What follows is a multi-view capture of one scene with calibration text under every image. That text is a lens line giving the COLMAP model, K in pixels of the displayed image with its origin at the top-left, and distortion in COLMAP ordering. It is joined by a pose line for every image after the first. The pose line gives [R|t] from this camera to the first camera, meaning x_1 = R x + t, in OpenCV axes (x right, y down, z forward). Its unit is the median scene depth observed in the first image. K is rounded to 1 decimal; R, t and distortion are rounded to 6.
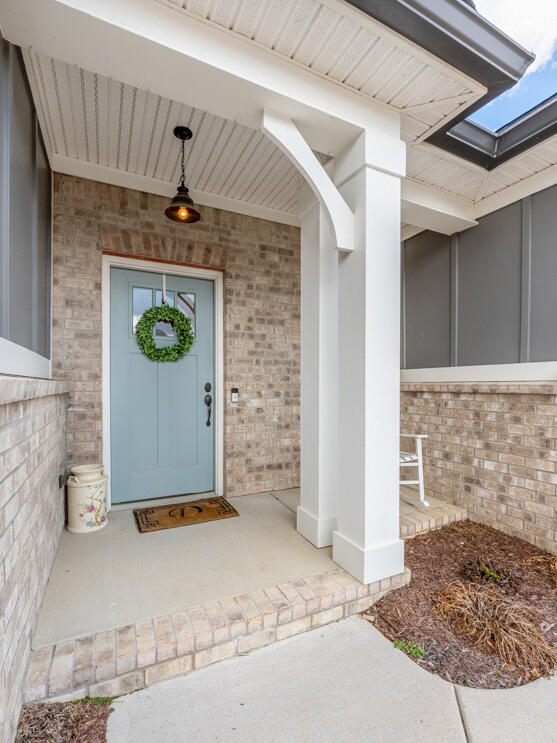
lens RADIAL K [[351.9, 0, 279.5], [0, 351.9, 386.8], [0, 0, 1]] dist [-0.003467, -0.000357]
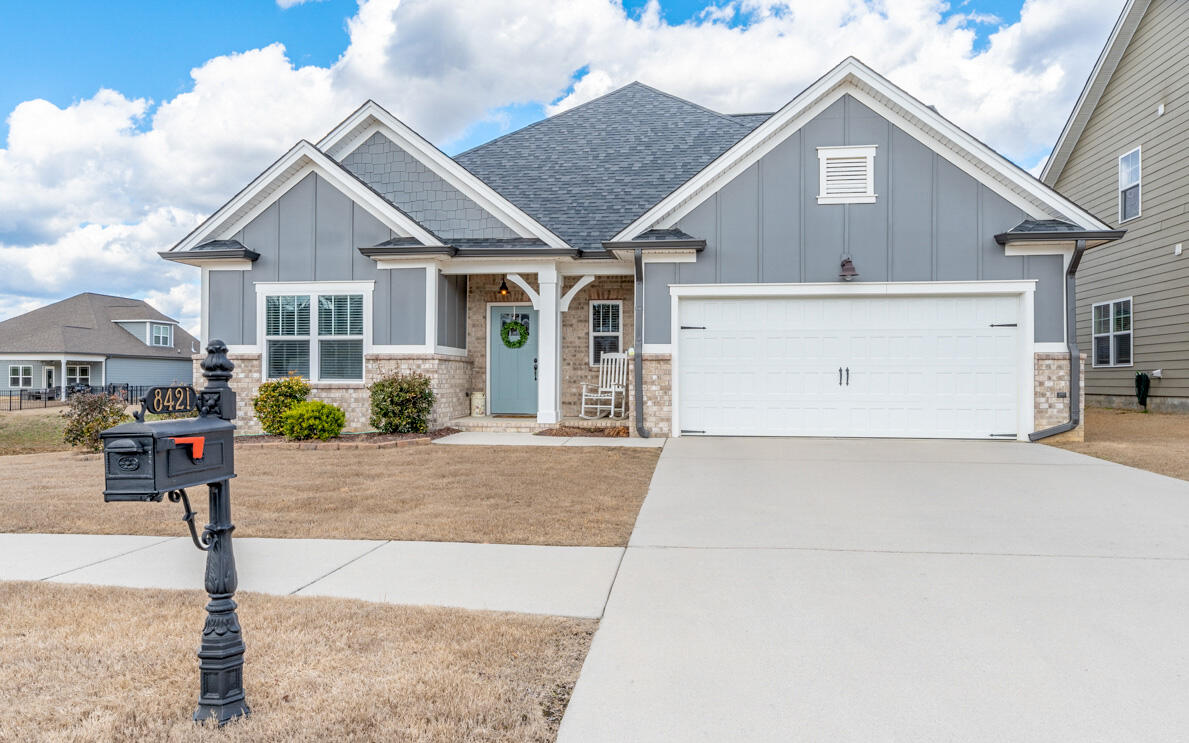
lens RADIAL K [[787.5, 0, 598.2], [0, 787.5, 371.0], [0, 0, 1]] dist [0.000709, 0.001836]
pose [[0.843821, -0.001623, -0.536622, 2.843014], [-0.003583, 0.999956, -0.008659, 0.112152], [0.536612, 0.009230, 0.843779, -2.921305]]
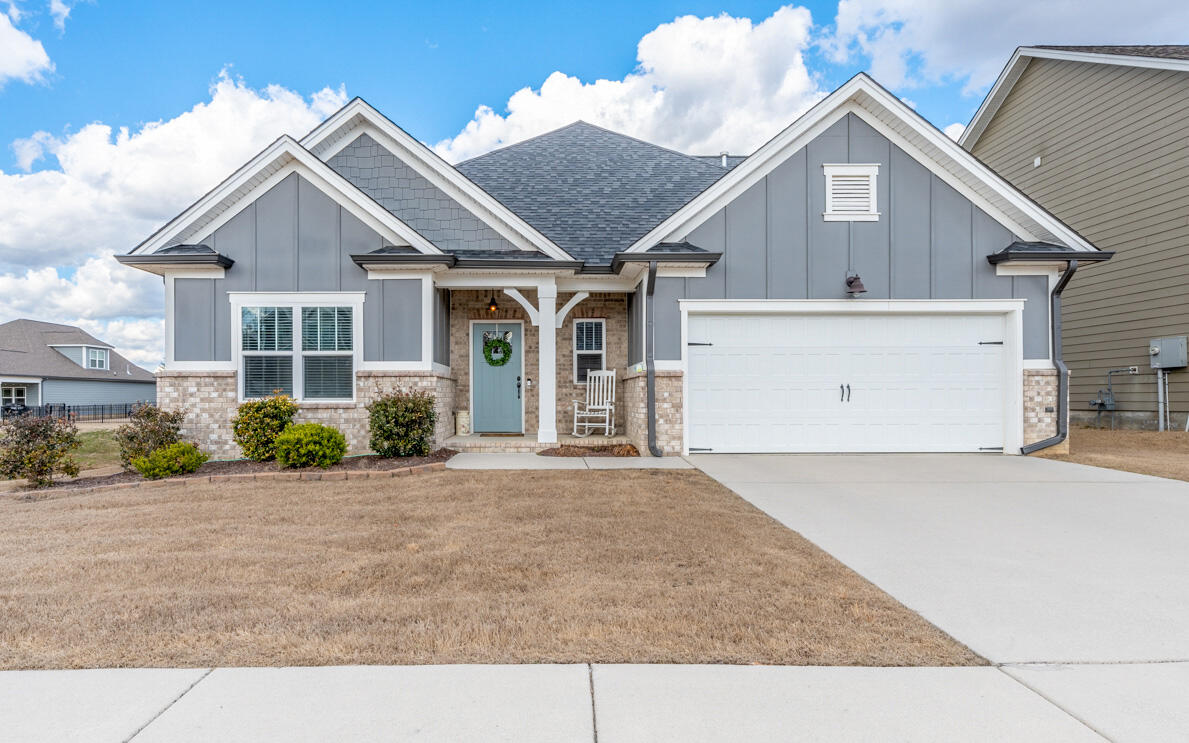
lens RADIAL K [[632.6, 0, 554.0], [0, 632.6, 395.3], [0, 0, 1]] dist [0.001614, 0.001267]
pose [[0.903216, -0.001830, -0.429181, 1.721061], [0.001469, 0.999998, -0.001173, 0.115286], [0.429183, 0.000429, 0.903218, -2.428142]]
